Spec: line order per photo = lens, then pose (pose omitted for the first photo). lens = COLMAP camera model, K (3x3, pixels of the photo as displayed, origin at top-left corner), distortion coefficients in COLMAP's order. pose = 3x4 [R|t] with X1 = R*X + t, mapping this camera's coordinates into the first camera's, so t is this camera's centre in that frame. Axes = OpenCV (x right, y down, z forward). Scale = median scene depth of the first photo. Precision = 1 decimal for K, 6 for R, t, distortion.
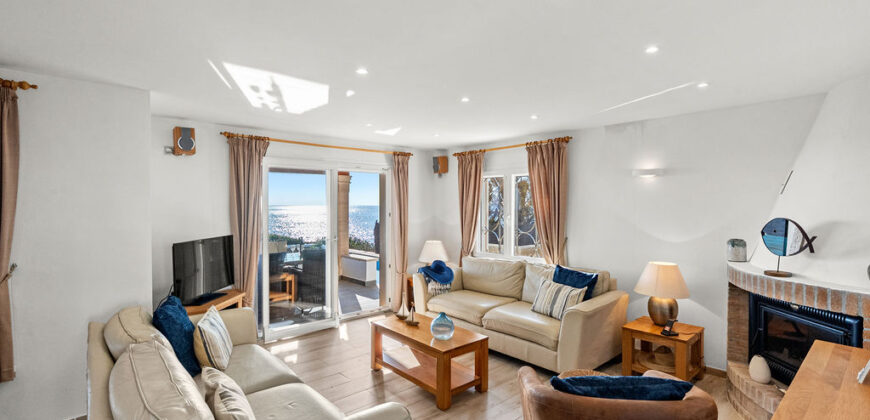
lens RADIAL K [[396.7, 0, 434.2], [0, 396.7, 203.7], [0, 0, 1]] dist [-0.008221, 0.001254]
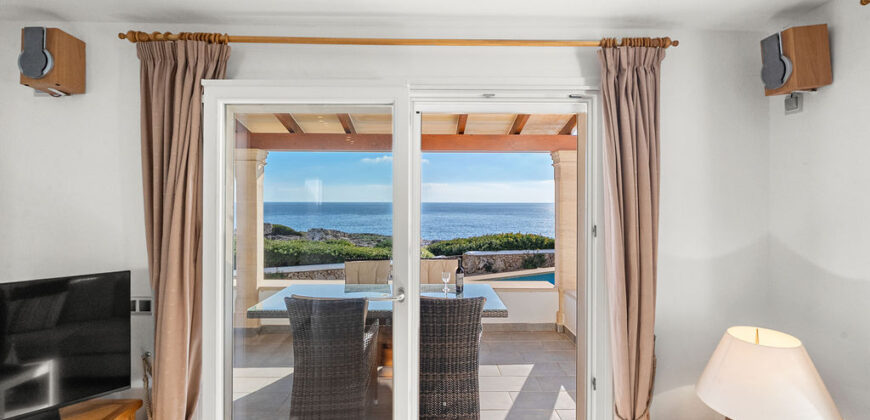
lens RADIAL K [[396.7, 0, 434.2], [0, 396.7, 203.7], [0, 0, 1]] dist [-0.008221, 0.001254]
pose [[0.761868, 0.003557, -0.647722, 0.002722], [-0.005559, 0.999984, -0.001048, 0.006301], [0.647708, 0.004399, 0.761876, 0.869835]]
